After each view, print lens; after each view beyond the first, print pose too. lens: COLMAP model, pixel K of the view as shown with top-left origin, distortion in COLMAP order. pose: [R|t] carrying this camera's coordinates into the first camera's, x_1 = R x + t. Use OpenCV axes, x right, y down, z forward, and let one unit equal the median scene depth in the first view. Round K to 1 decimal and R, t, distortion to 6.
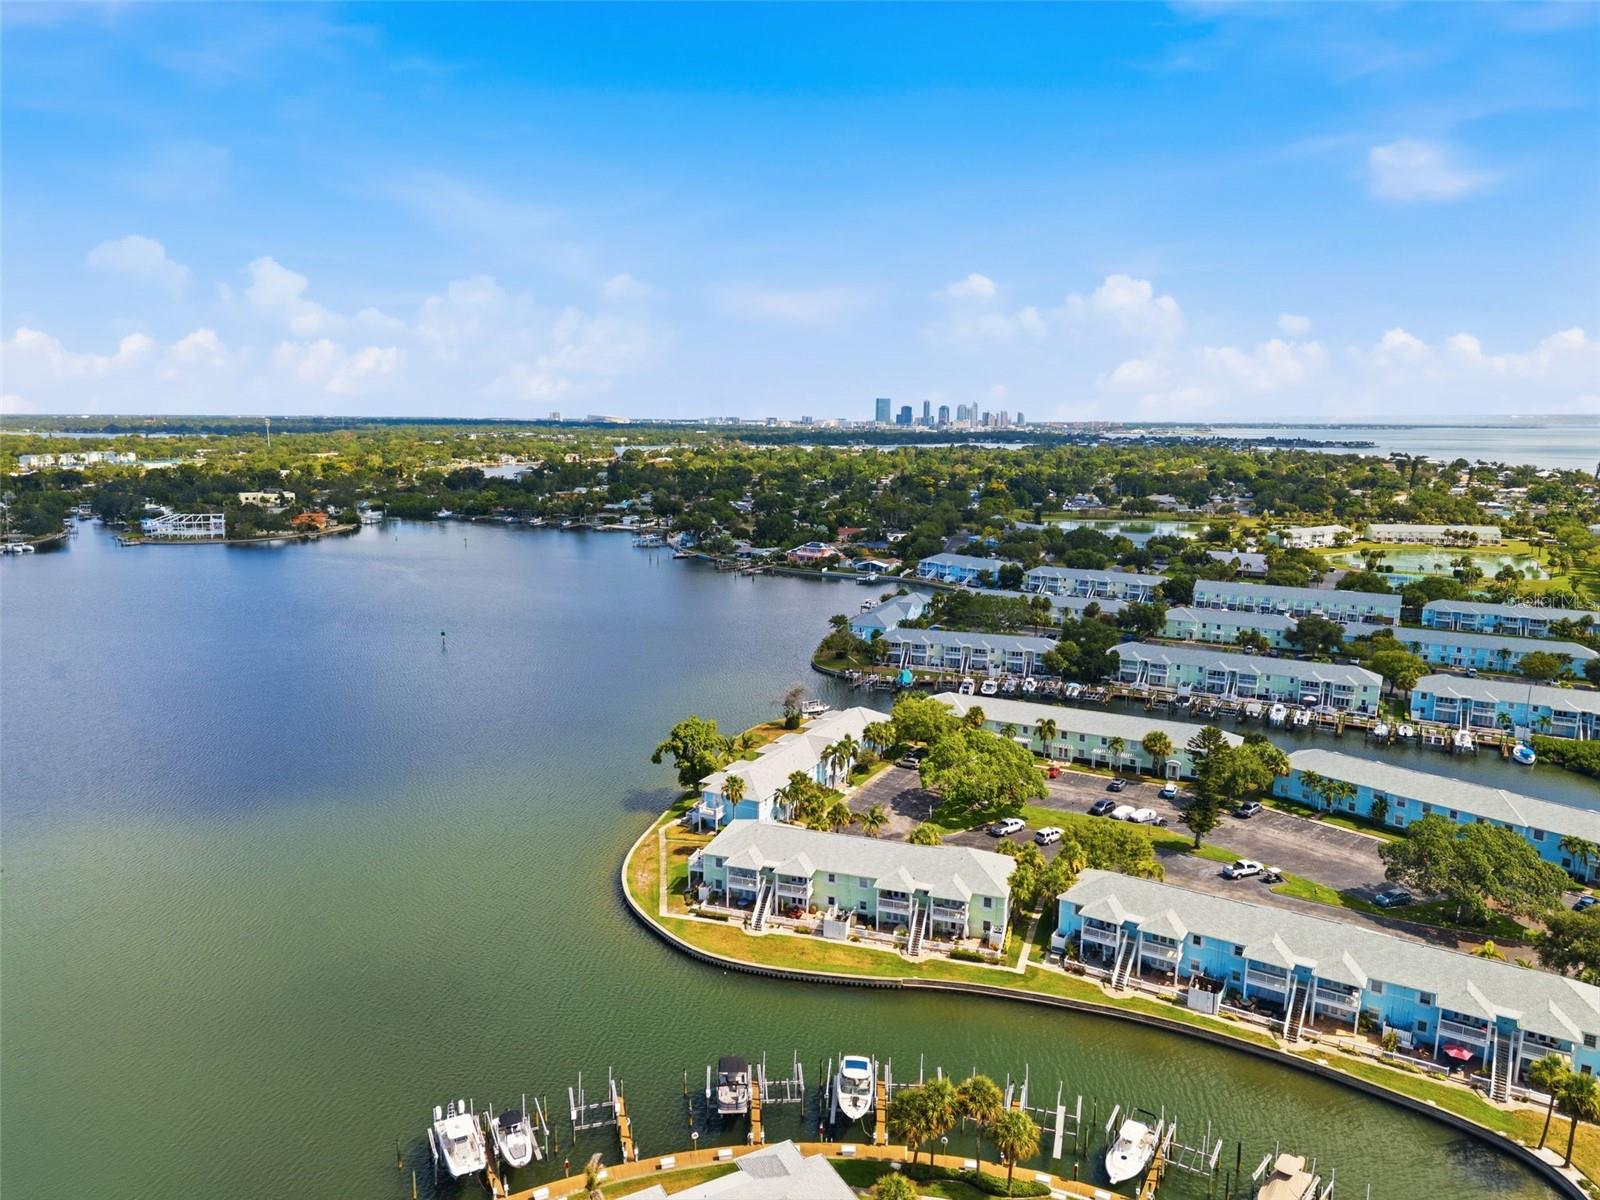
lens RADIAL K [[1047.7, 0, 808.2], [0, 1047.7, 651.1], [0, 0, 1]] dist [0.090386, -0.166603]
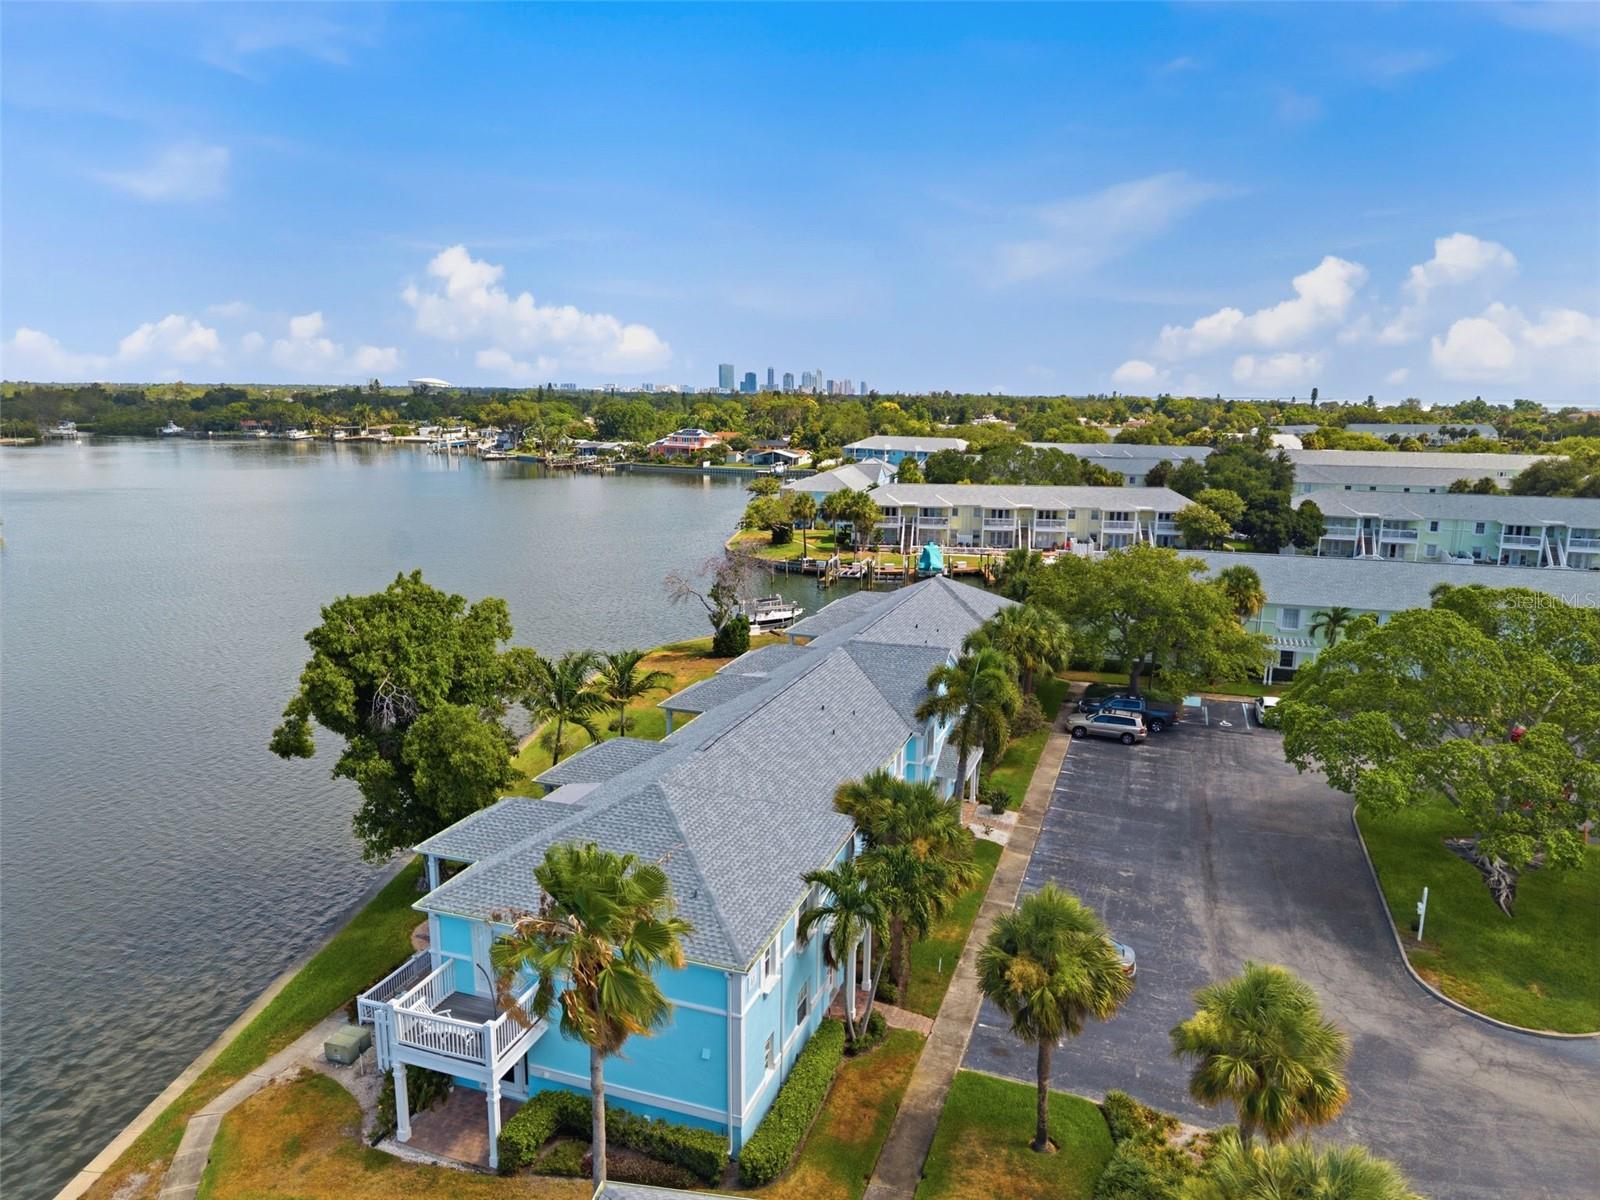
lens RADIAL K [[1063.1, 0, 805.0], [0, 1063.1, 631.2], [0, 0, 1]] dist [0.042233, -0.064151]
pose [[0.989805, -0.032478, 0.138674, -0.034706], [0.031896, 0.999471, 0.006415, 0.050820], [-0.138809, -0.001926, 0.990317, 0.482041]]
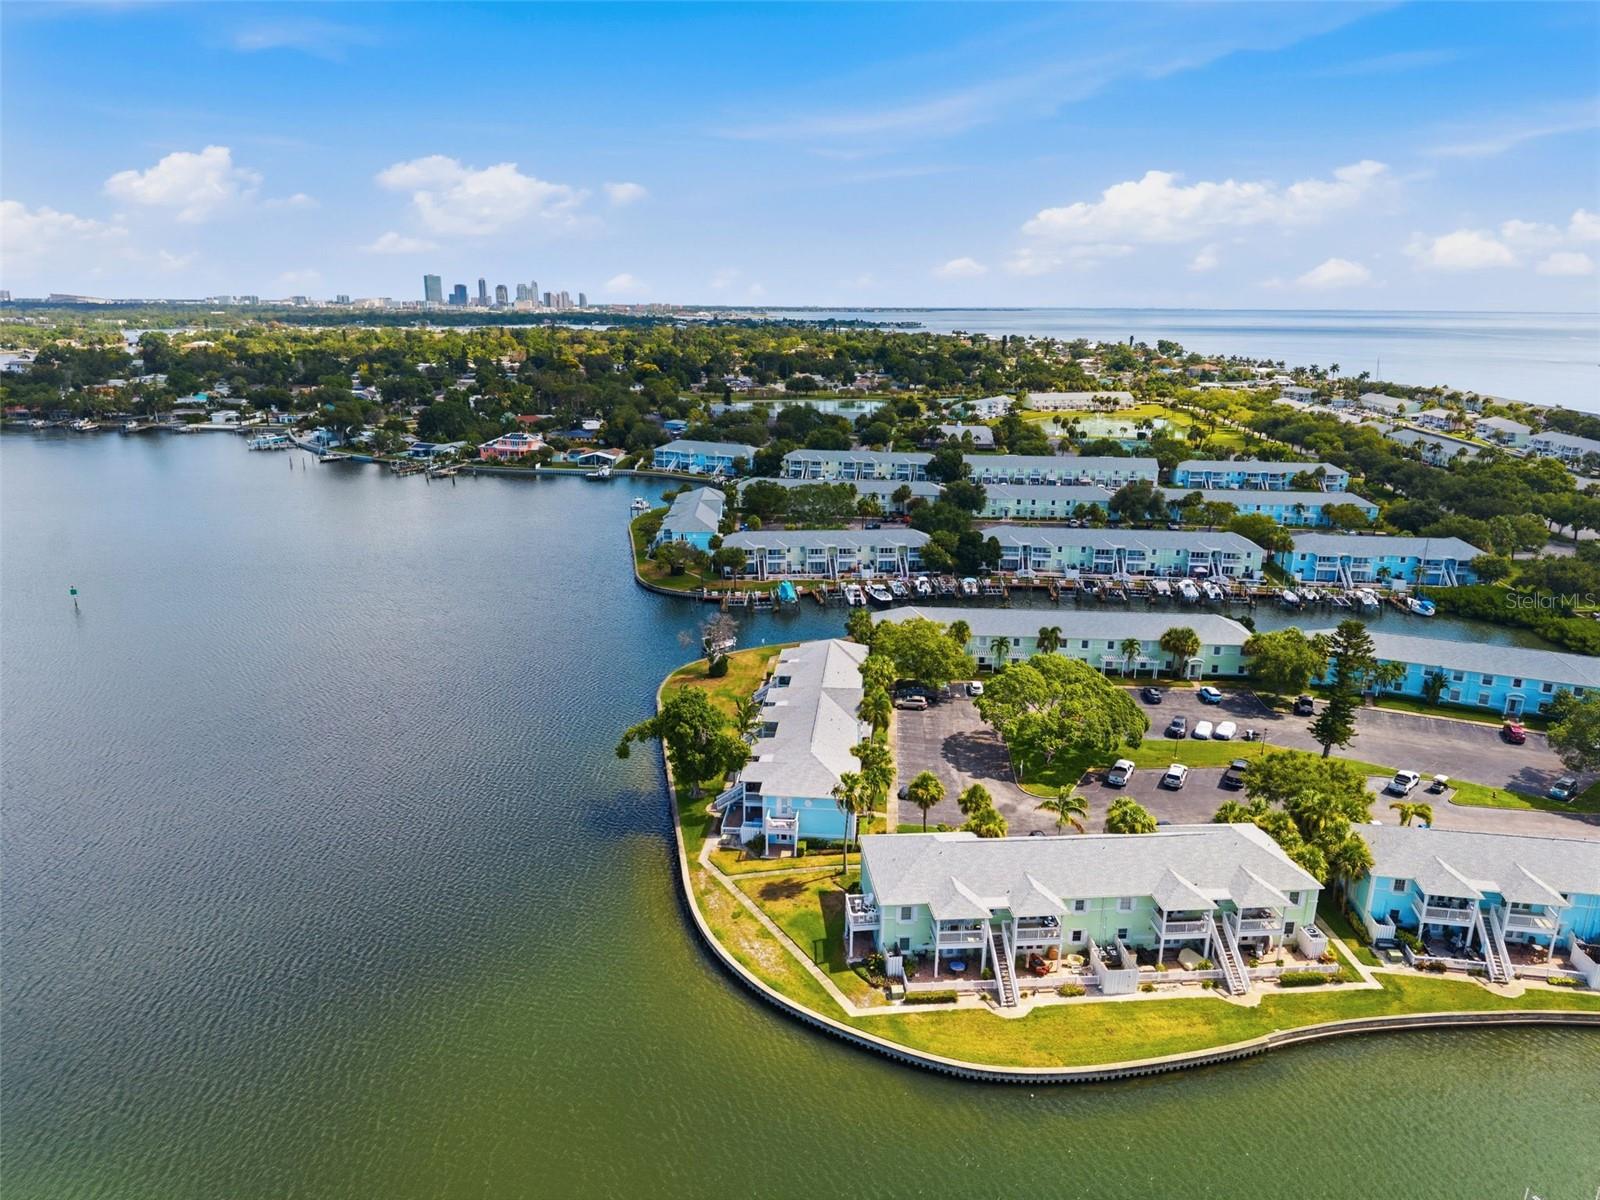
lens RADIAL K [[1049.7, 0, 805.5], [0, 1049.7, 634.0], [0, 0, 1]] dist [0.051728, -0.051399]
pose [[0.921779, -0.117016, 0.369637, -0.189543], [0.083824, 0.990967, 0.104678, -0.024506], [-0.378547, -0.065505, 0.923261, 0.217673]]
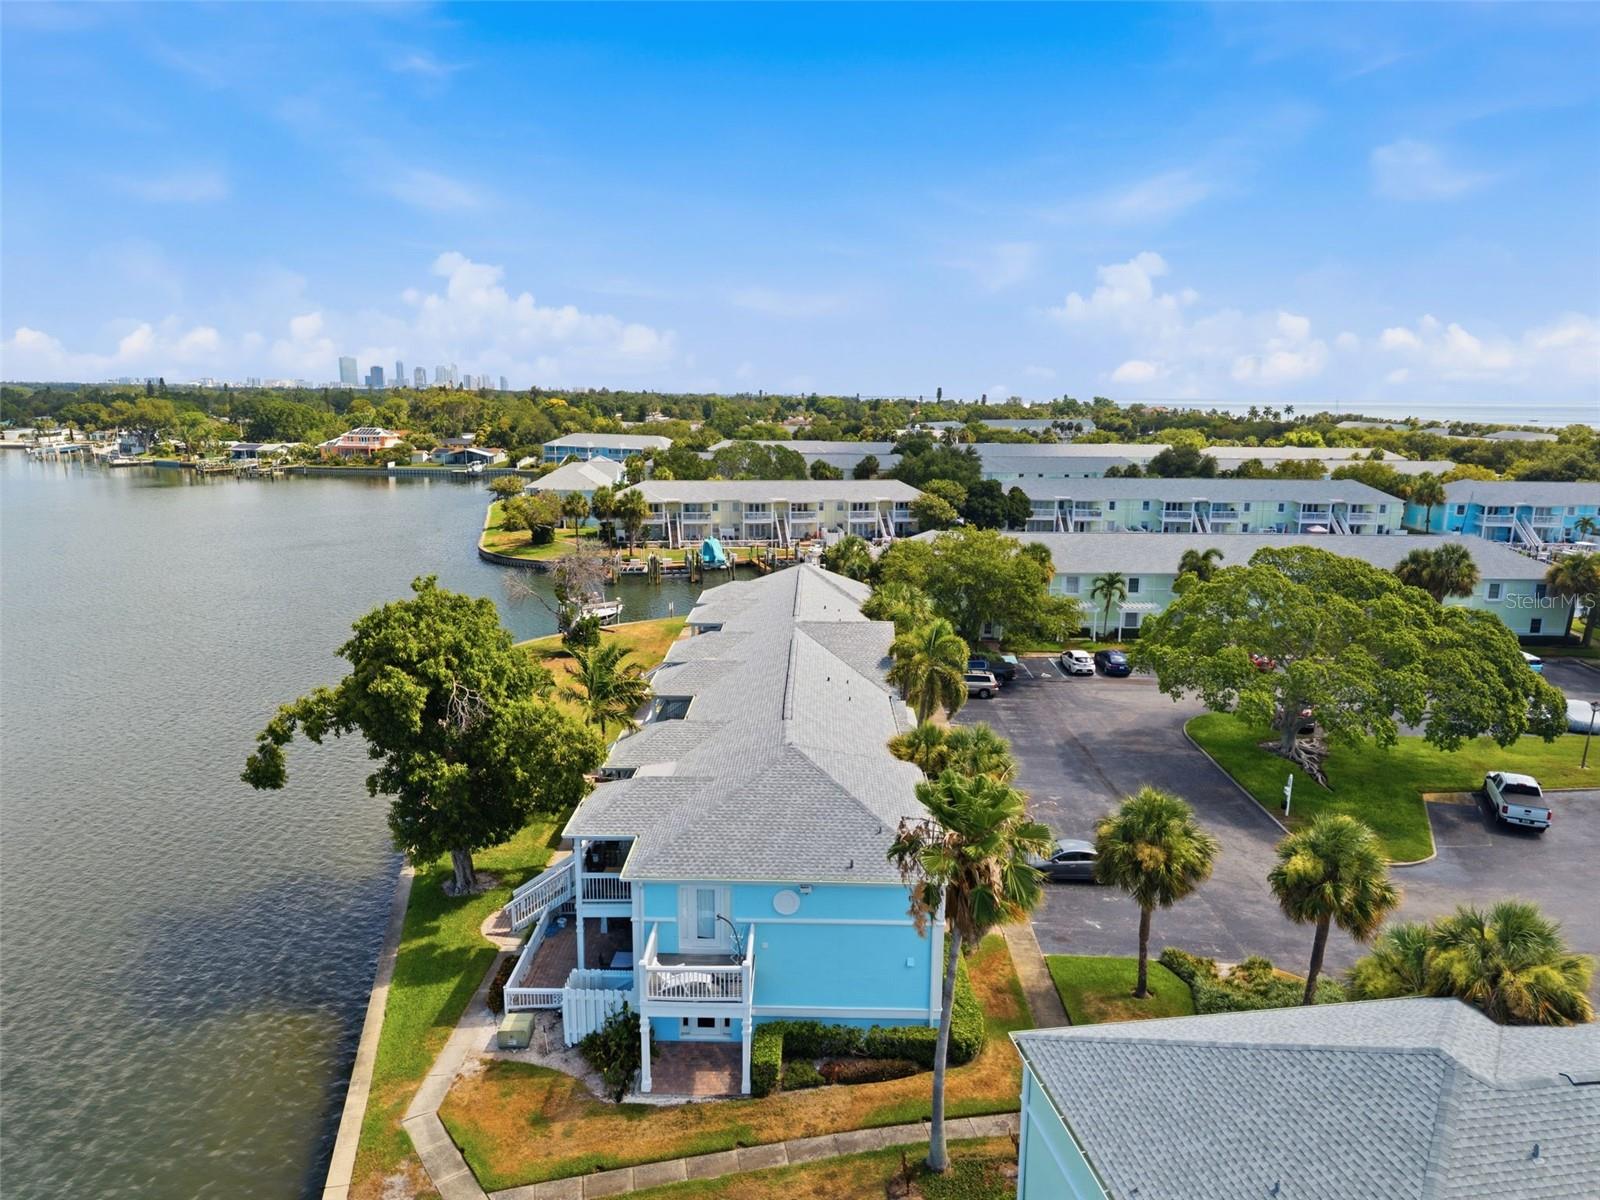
lens RADIAL K [[1047.7, 0, 808.2], [0, 1047.7, 651.1], [0, 0, 1]] dist [0.090386, -0.166603]
pose [[0.891517, -0.108071, 0.439907, -0.092372], [0.095962, 0.994141, 0.049751, 0.049559], [-0.442706, -0.002140, 0.896664, 0.482571]]
